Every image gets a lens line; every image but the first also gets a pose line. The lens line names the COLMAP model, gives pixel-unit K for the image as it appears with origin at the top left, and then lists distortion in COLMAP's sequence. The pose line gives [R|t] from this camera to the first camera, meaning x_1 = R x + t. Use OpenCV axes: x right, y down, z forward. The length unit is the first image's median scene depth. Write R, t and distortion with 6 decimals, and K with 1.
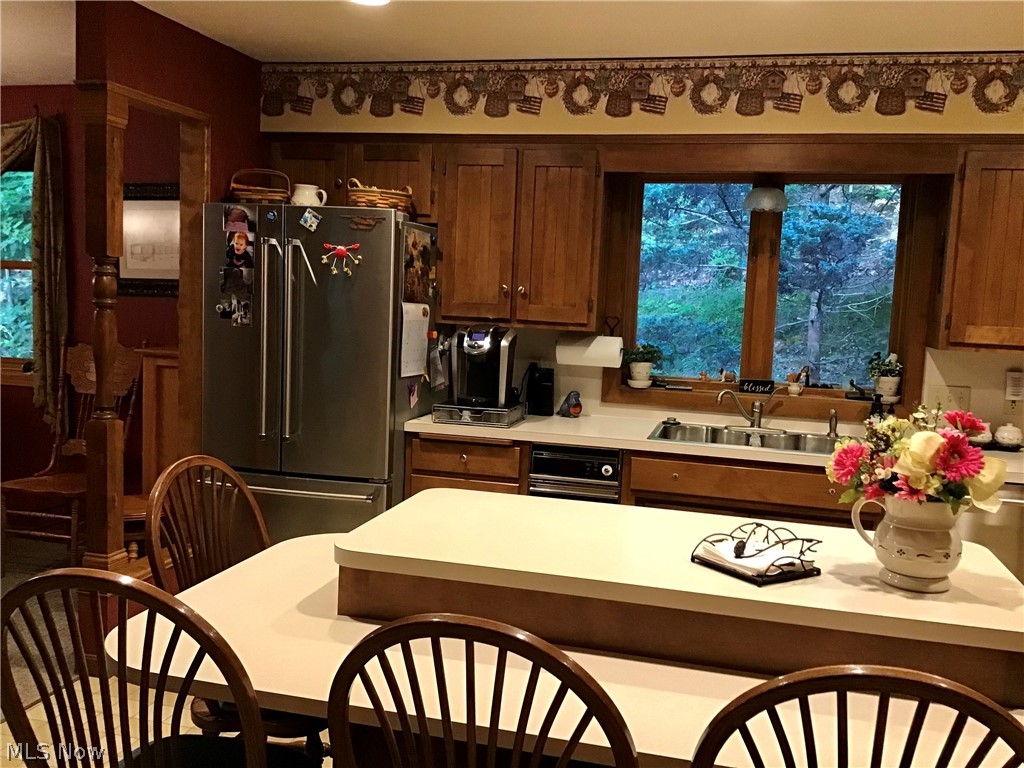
lens RADIAL K [[902.7, 0, 512.0], [0, 902.7, 384.0], [0, 0, 1]] dist [0.130674, -0.231658]
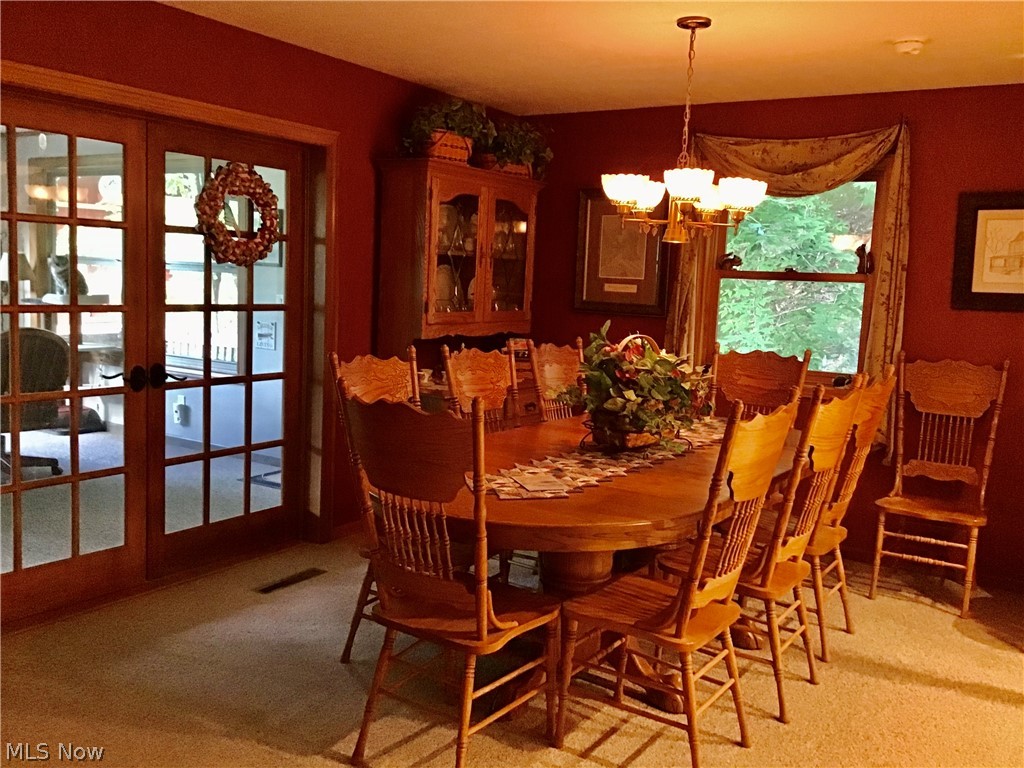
lens RADIAL K [[902.7, 0, 512.0], [0, 902.7, 384.0], [0, 0, 1]] dist [0.130674, -0.231658]
pose [[0.942562, 0.040256, -0.331598, -0.561562], [-0.040654, 0.999157, 0.005738, -0.007556], [0.331549, 0.008072, 0.943403, -0.046587]]
